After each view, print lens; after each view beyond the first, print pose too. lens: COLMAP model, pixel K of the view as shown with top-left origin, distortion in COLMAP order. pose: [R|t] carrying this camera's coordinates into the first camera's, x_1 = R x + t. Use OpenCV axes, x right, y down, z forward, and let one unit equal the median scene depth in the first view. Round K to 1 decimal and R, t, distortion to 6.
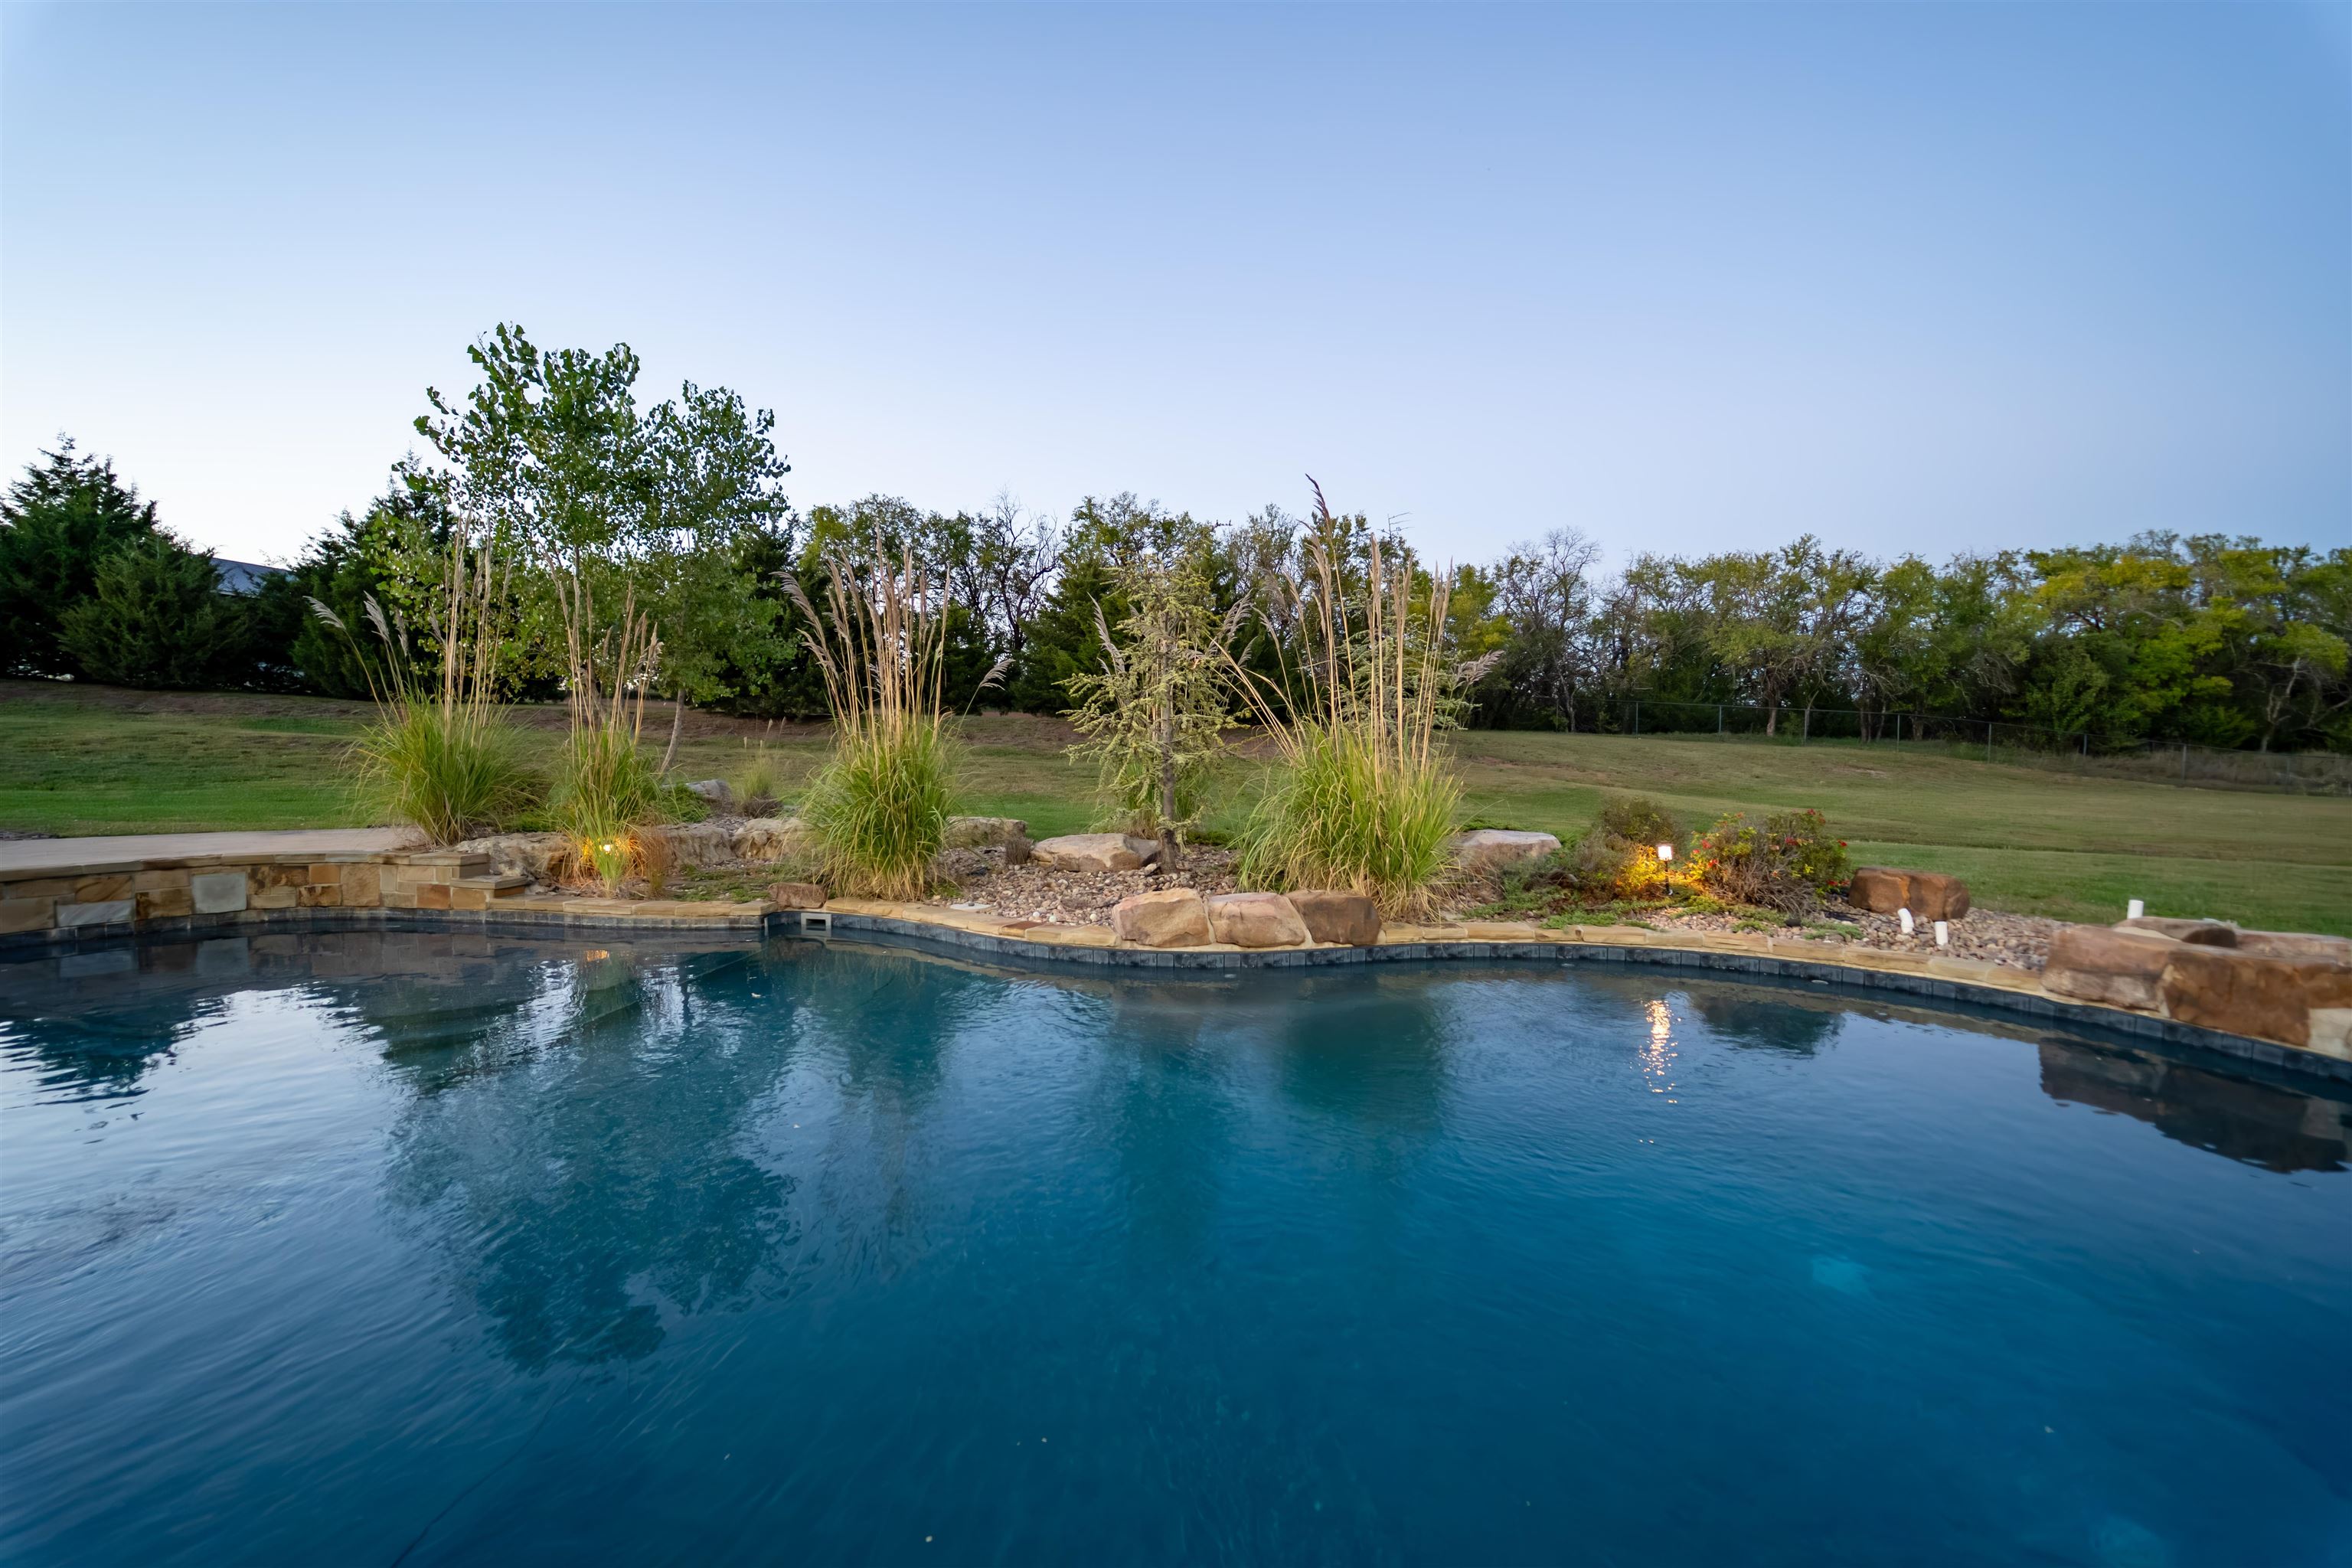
lens RADIAL K [[947.7, 0, 1176.0], [0, 947.7, 784.0], [0, 0, 1]] dist [-0.043039, 0.000033]
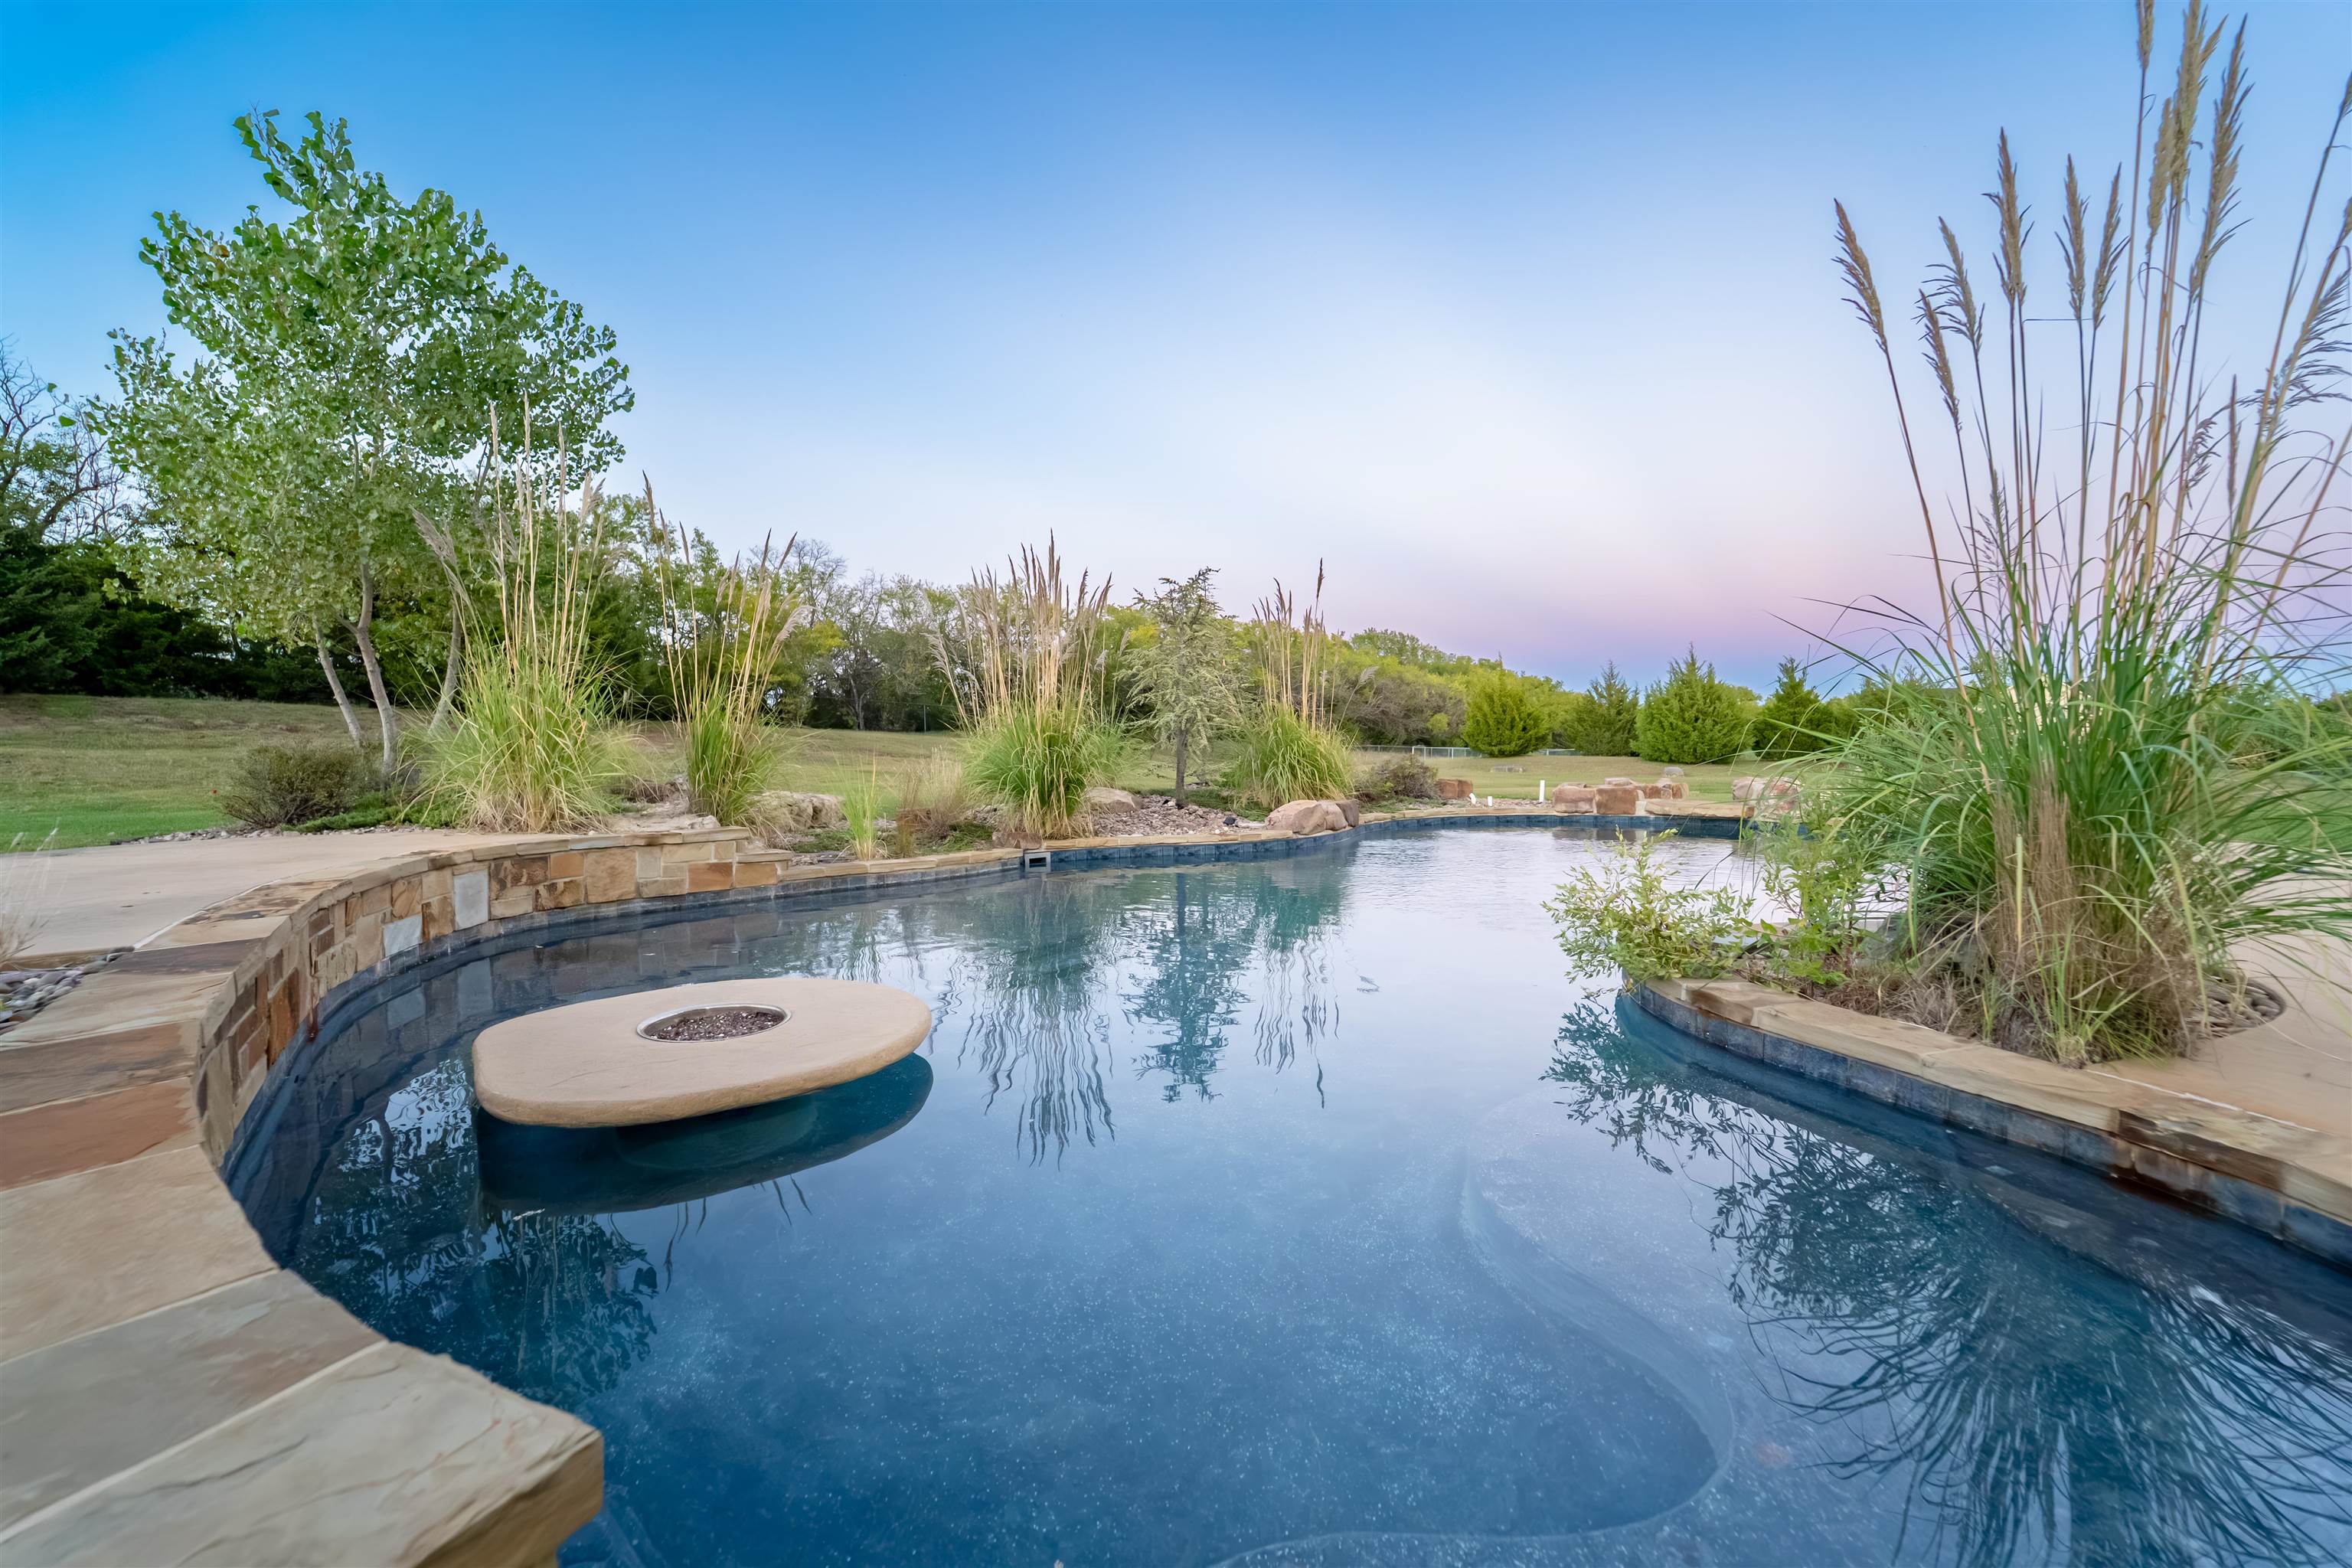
lens RADIAL K [[947.7, 0, 1176.0], [0, 947.7, 784.0], [0, 0, 1]] dist [-0.043039, 0.000033]
pose [[0.614406, -0.034946, 0.788216, -1.234980], [0.038507, 0.999156, 0.014282, 0.038216], [-0.788050, 0.021577, 0.615233, 0.101546]]
